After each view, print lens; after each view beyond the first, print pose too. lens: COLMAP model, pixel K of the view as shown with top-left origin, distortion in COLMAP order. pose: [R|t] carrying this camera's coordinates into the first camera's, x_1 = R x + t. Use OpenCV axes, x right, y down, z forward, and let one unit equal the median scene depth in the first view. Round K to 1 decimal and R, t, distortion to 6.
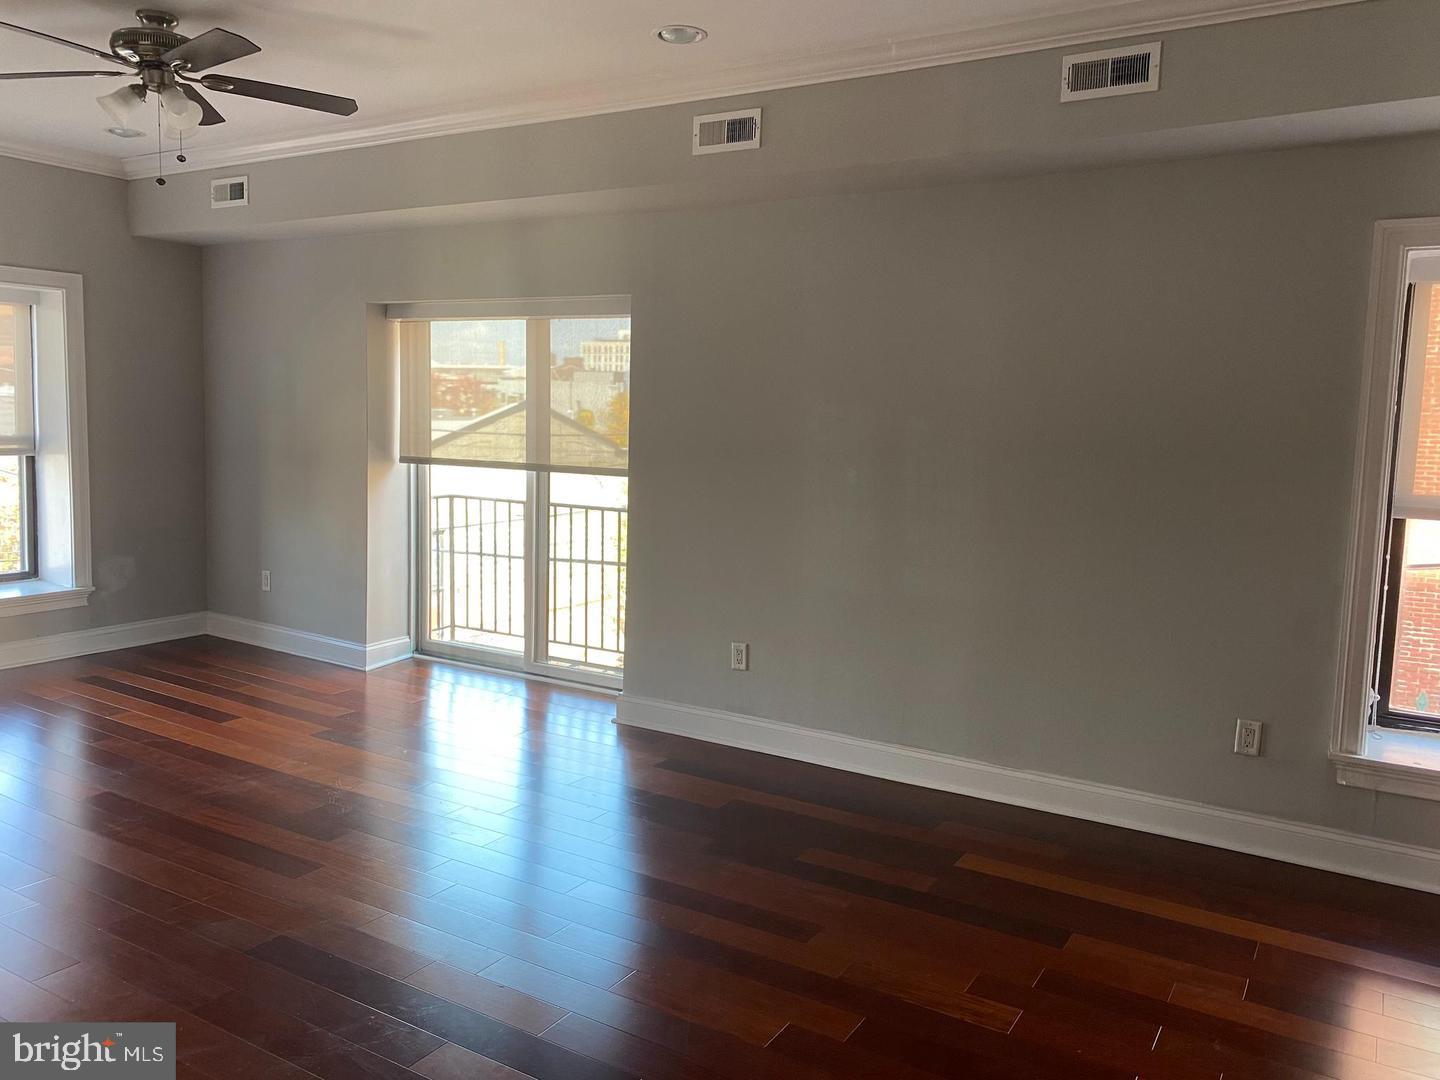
lens RADIAL K [[1095.1, 0, 722.8], [0, 1095.1, 519.2], [0, 0, 1]] dist [0.038639, -0.056704]
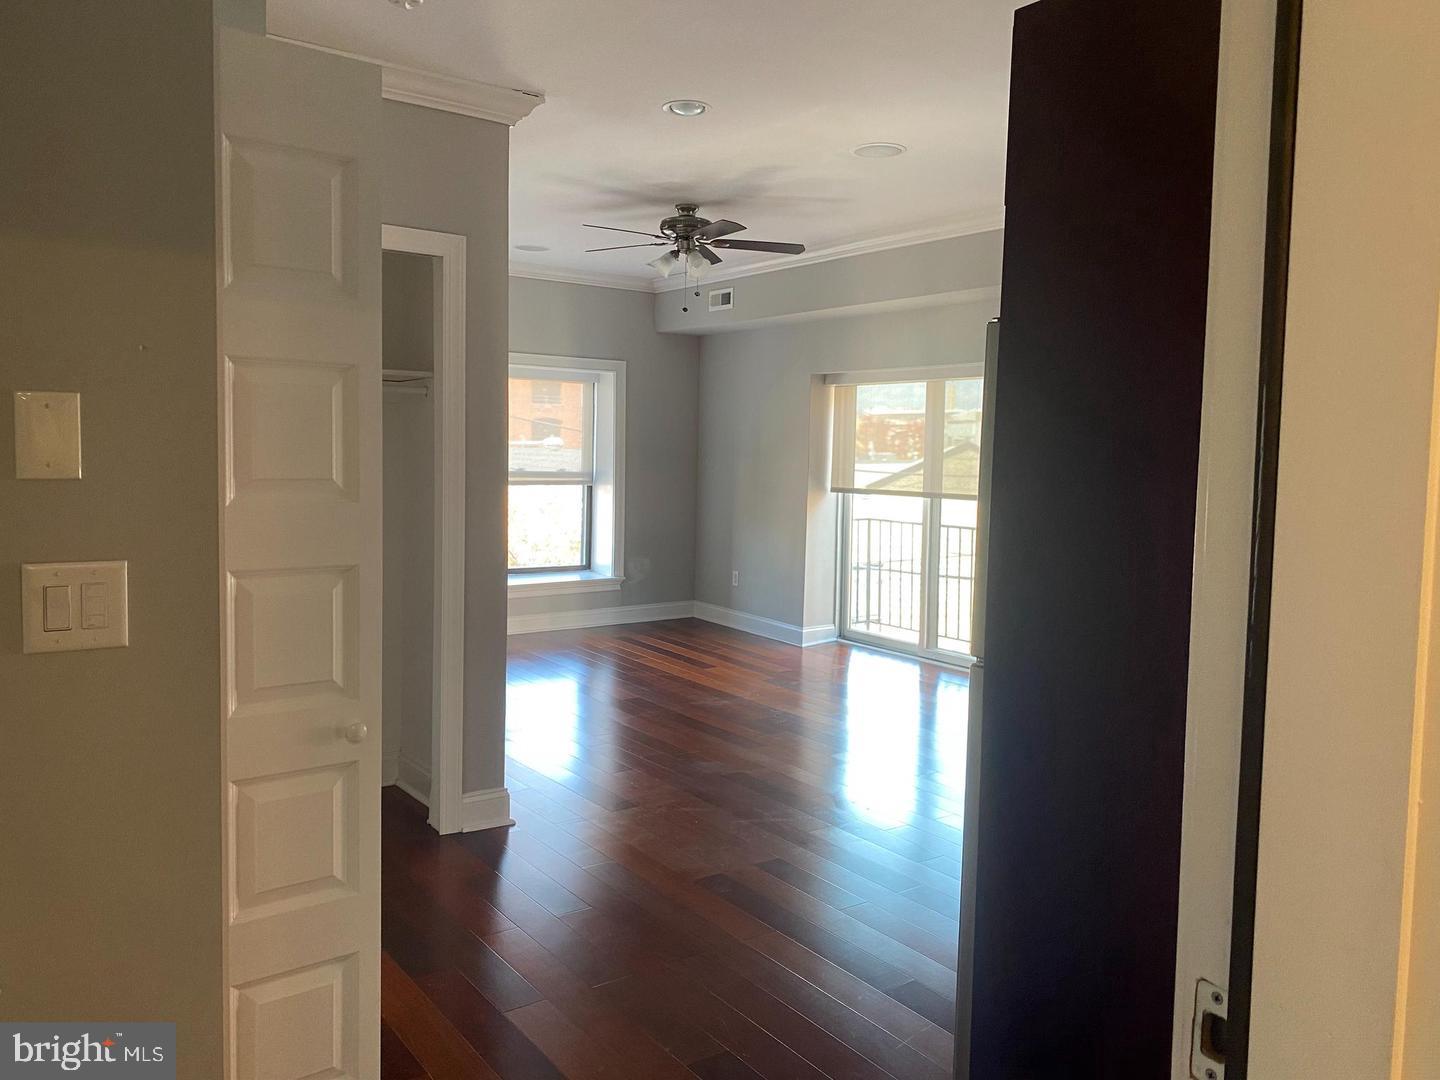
lens RADIAL K [[1095.1, 0, 722.8], [0, 1095.1, 519.2], [0, 0, 1]] dist [0.038639, -0.056704]
pose [[0.920052, 0.018047, -0.391380, 0.105352], [-0.033558, 0.998898, -0.032827, 0.029345], [0.390356, 0.043336, 0.919643, -0.269761]]
